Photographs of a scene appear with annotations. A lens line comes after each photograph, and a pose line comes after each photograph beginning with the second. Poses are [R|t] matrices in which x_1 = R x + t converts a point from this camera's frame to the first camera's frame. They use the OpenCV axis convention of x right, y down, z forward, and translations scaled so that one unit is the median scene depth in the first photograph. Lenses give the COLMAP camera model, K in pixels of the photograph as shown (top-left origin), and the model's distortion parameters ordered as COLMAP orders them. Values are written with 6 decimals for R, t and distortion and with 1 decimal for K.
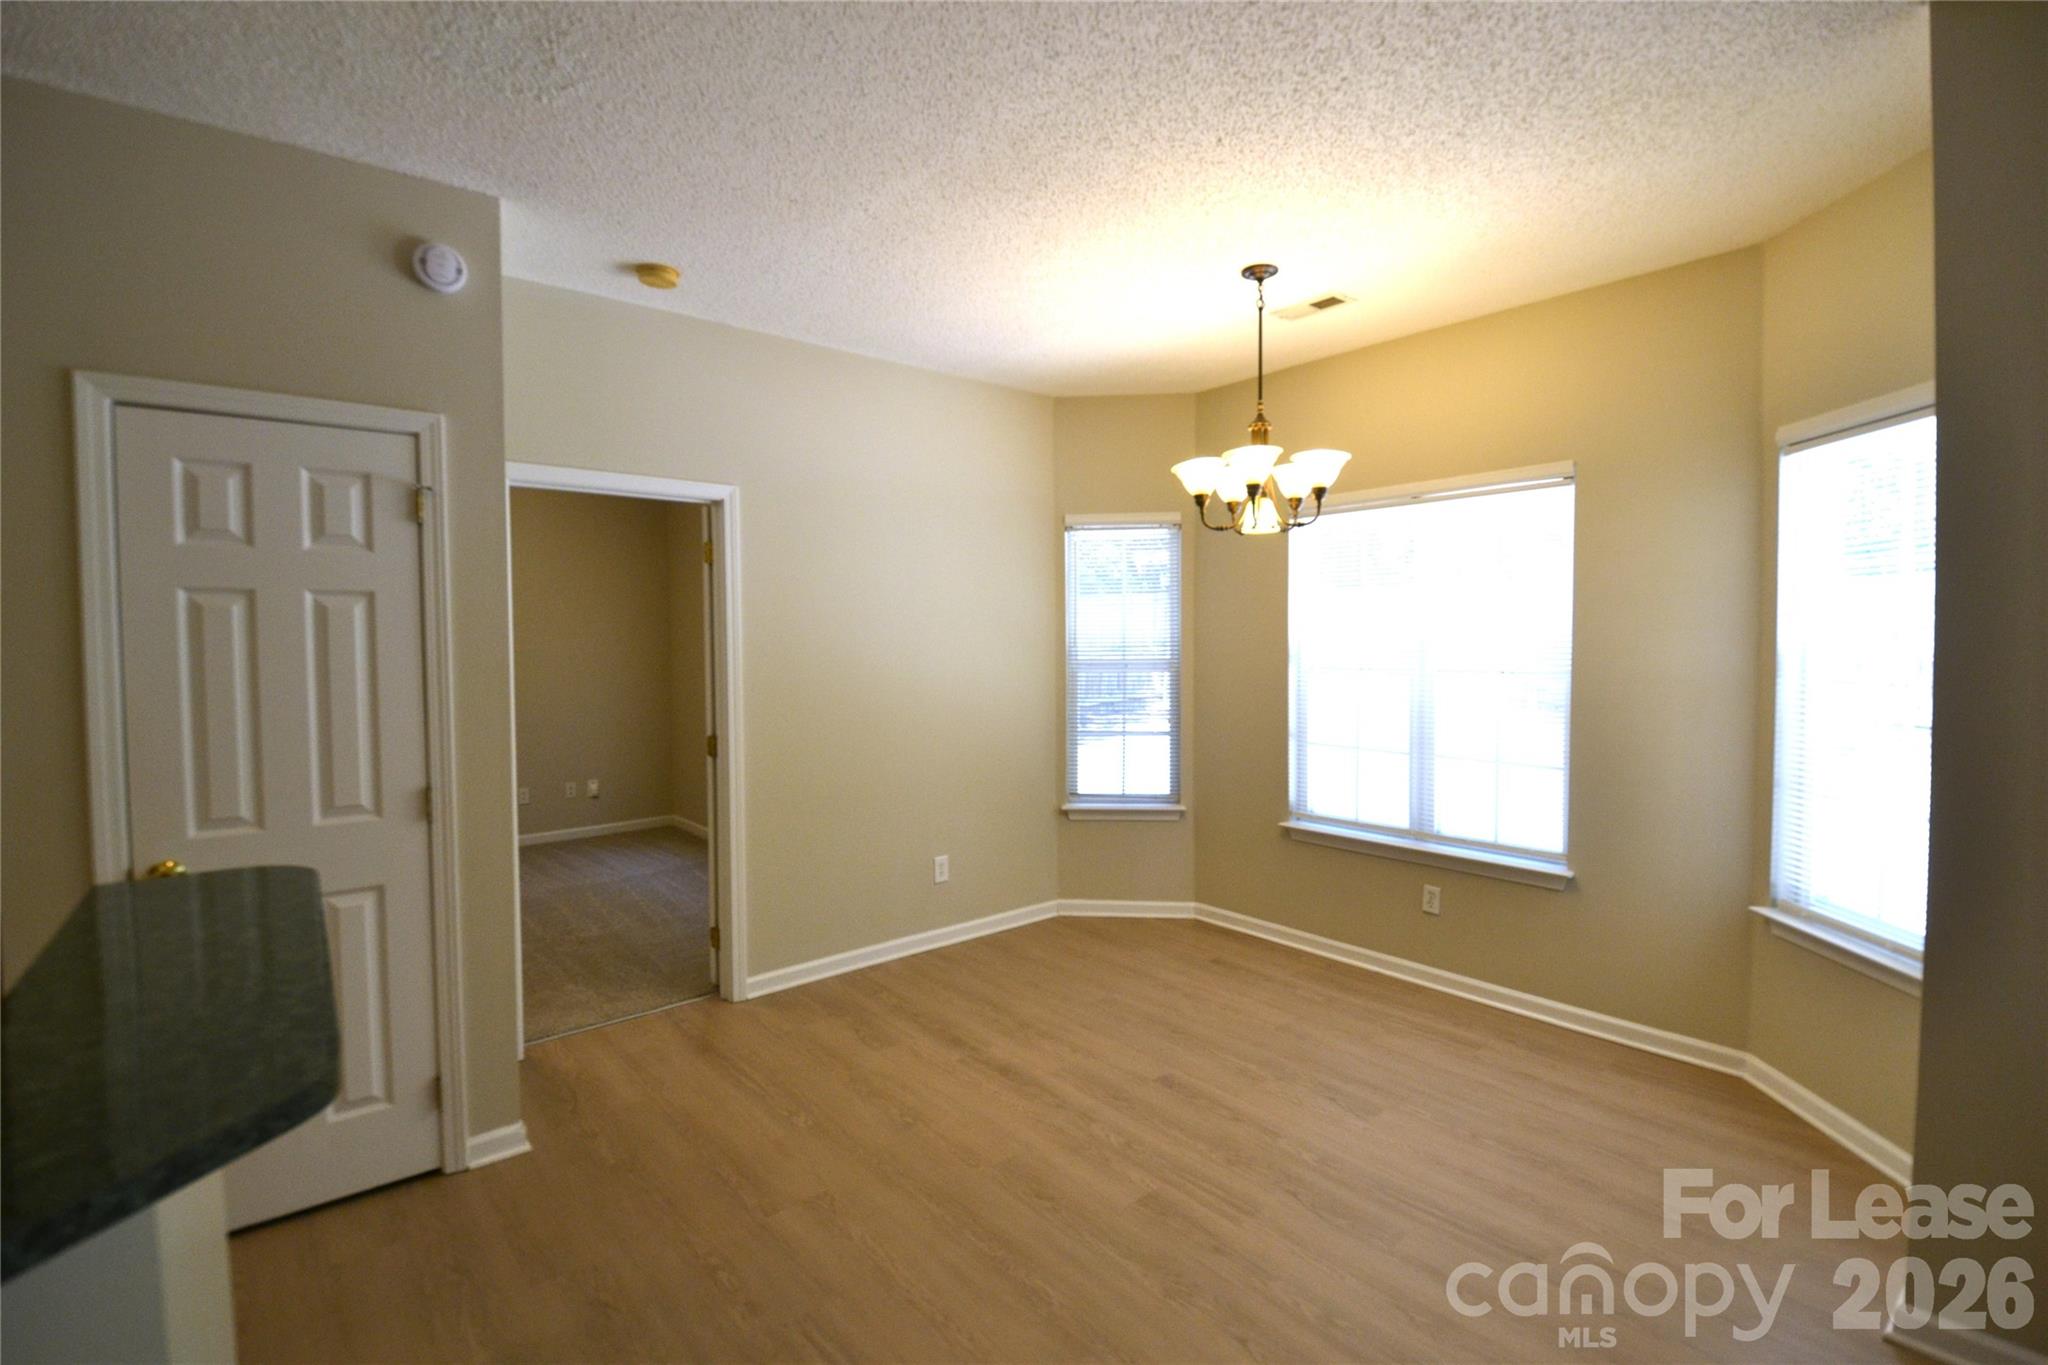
lens RADIAL K [[912.0, 0, 1024.1], [0, 912.0, 670.1], [0, 0, 1]] dist [0.023553, -0.026892]
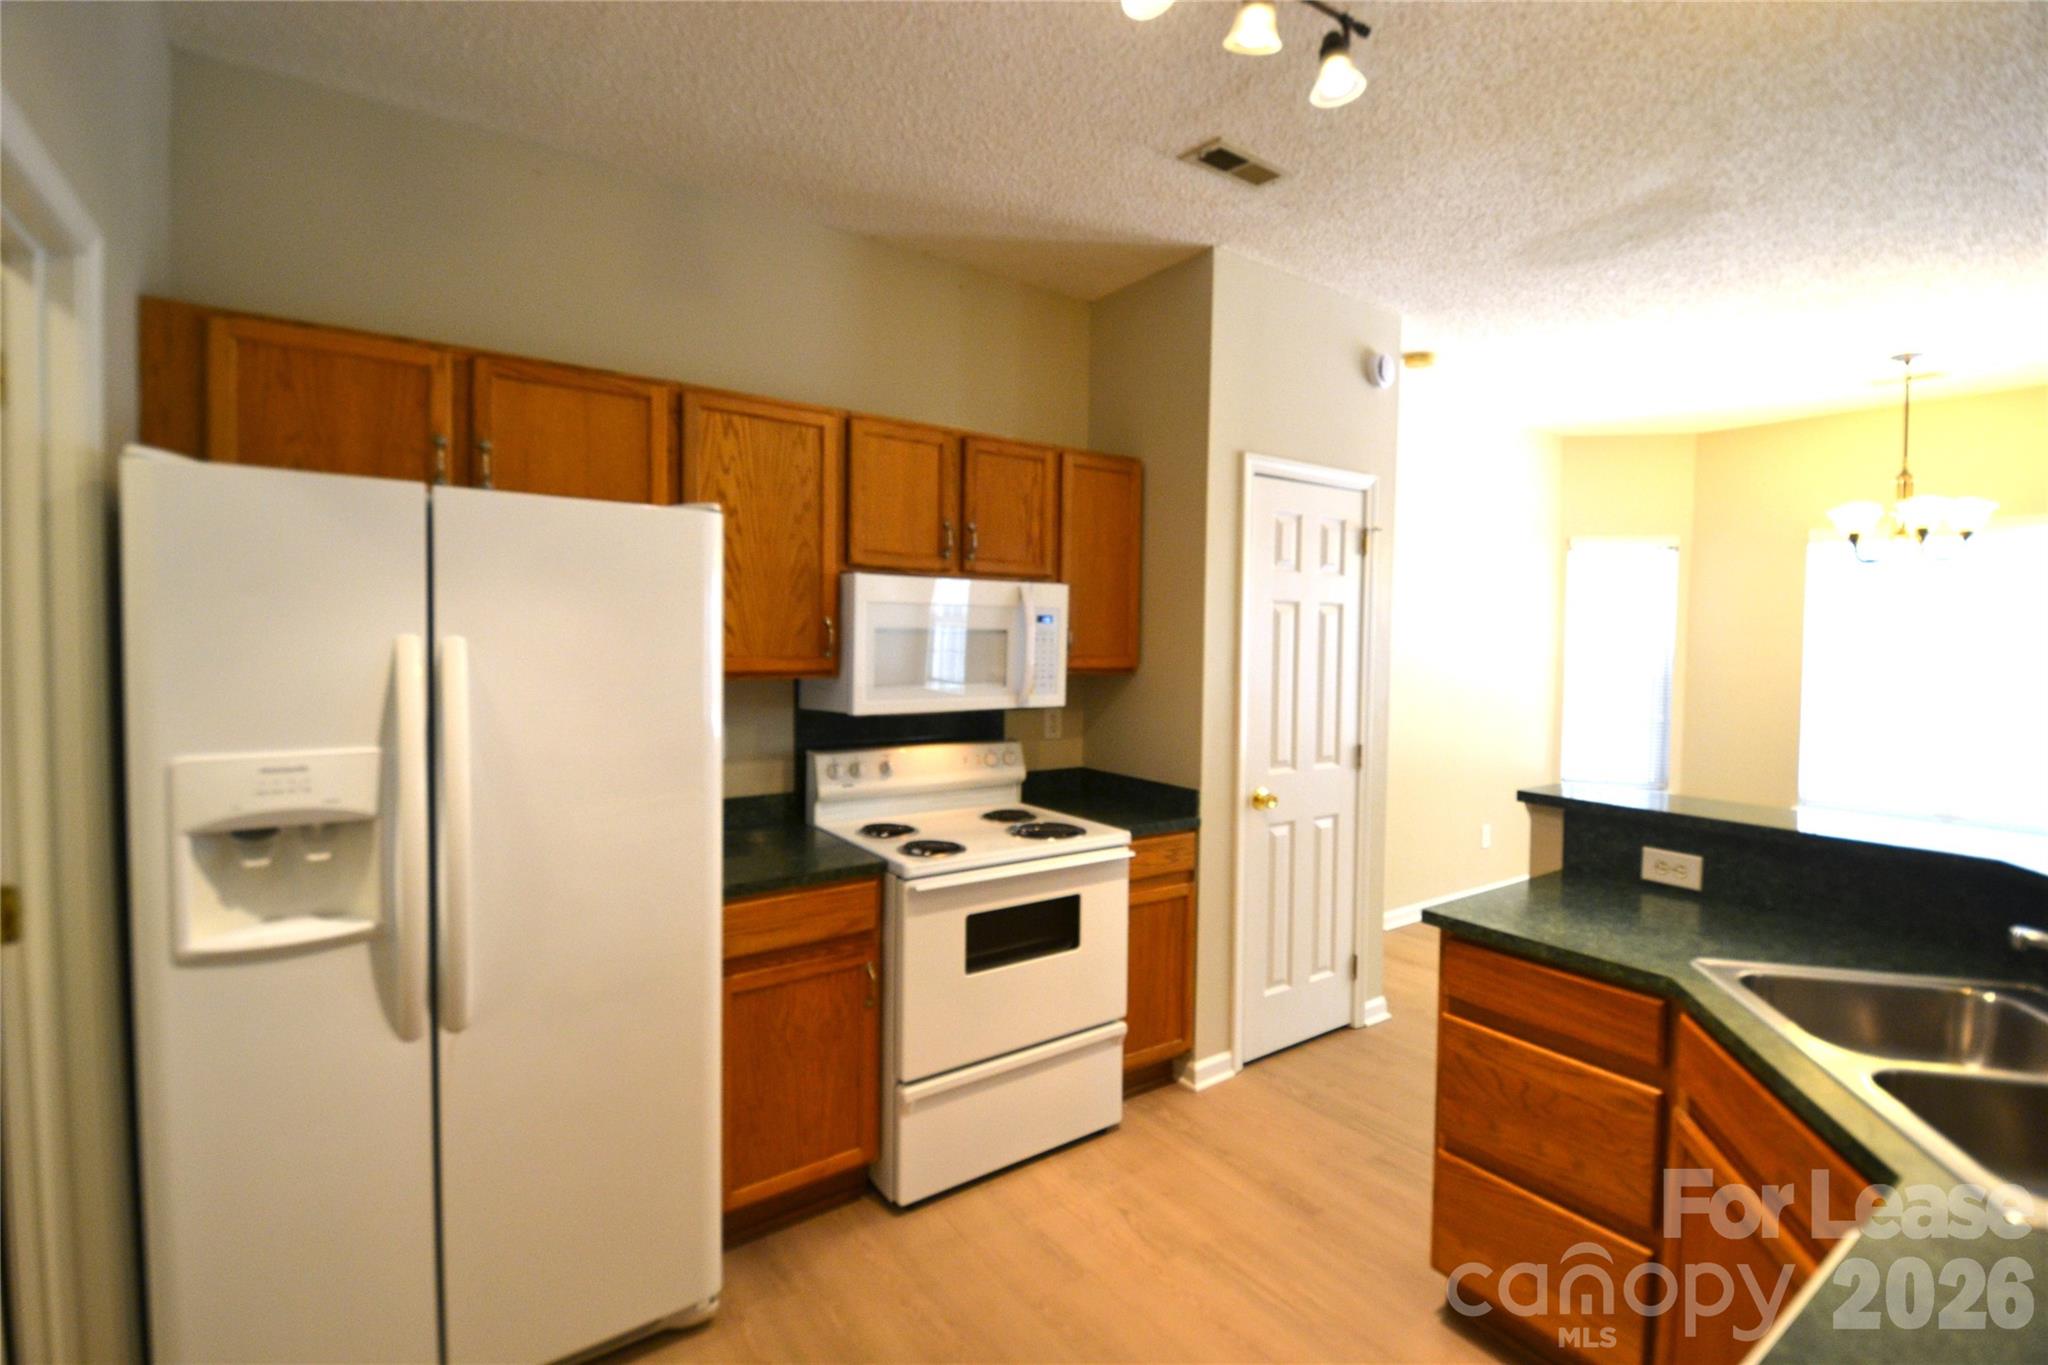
lens RADIAL K [[912.0, 0, 1024.1], [0, 912.0, 670.1], [0, 0, 1]] dist [0.023553, -0.026892]
pose [[0.996030, 0.023878, -0.085761, -0.811340], [-0.023950, 0.999713, 0.000196, 0.020474], [0.085741, 0.001858, 0.996316, -0.329482]]
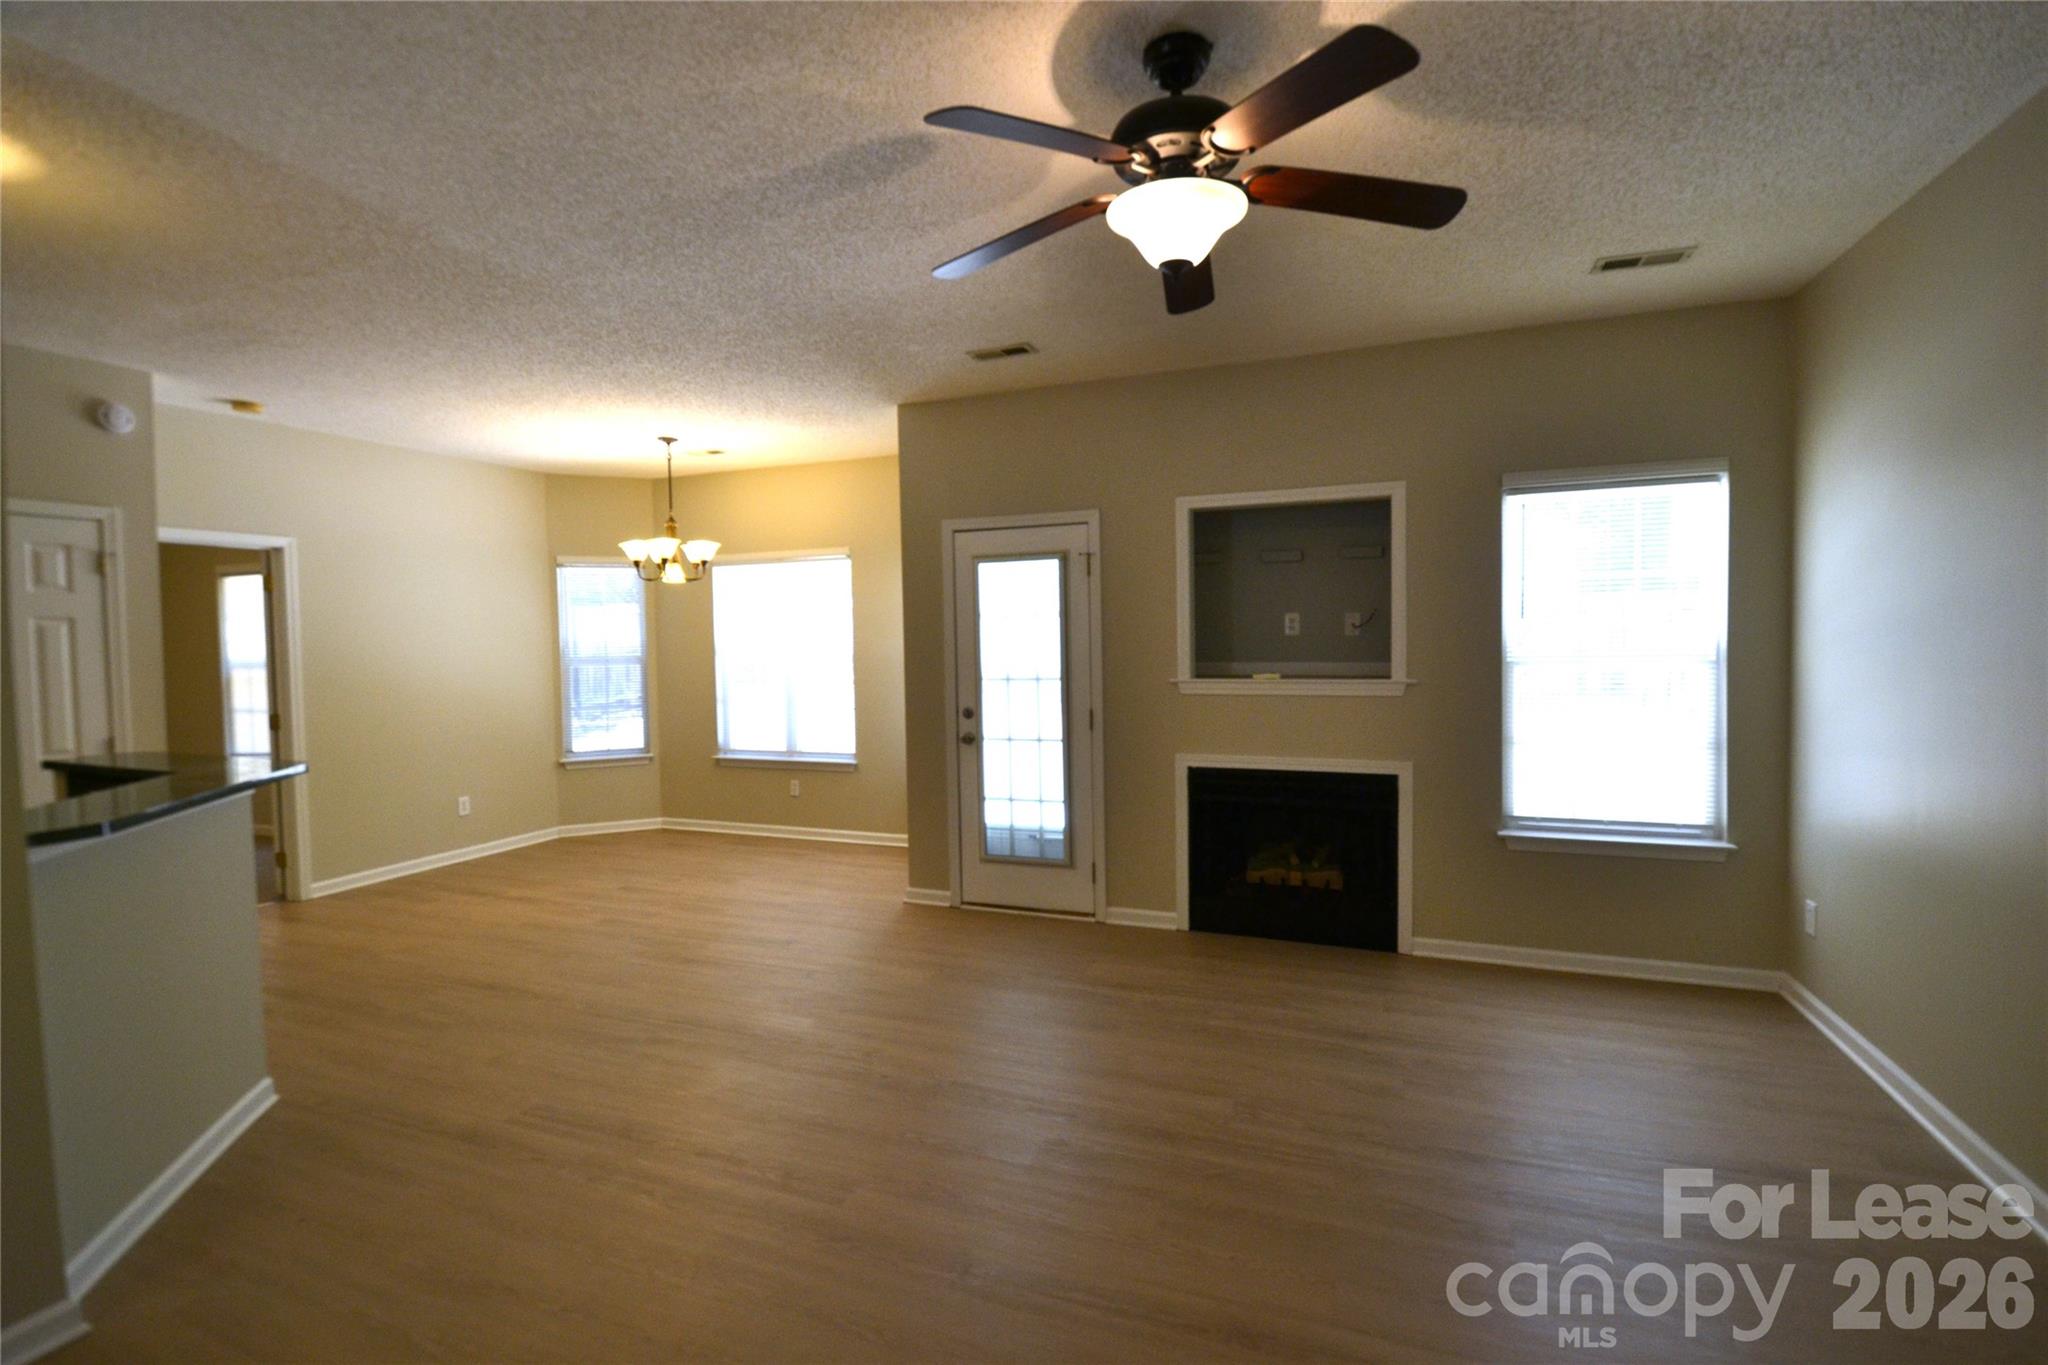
lens RADIAL K [[912.0, 0, 1024.1], [0, 912.0, 670.1], [0, 0, 1]] dist [0.023553, -0.026892]
pose [[0.879542, -0.024884, 0.475170, 0.004193], [0.026982, 0.999633, 0.002406, 0.036909], [-0.475055, 0.010705, 0.879891, -0.913576]]
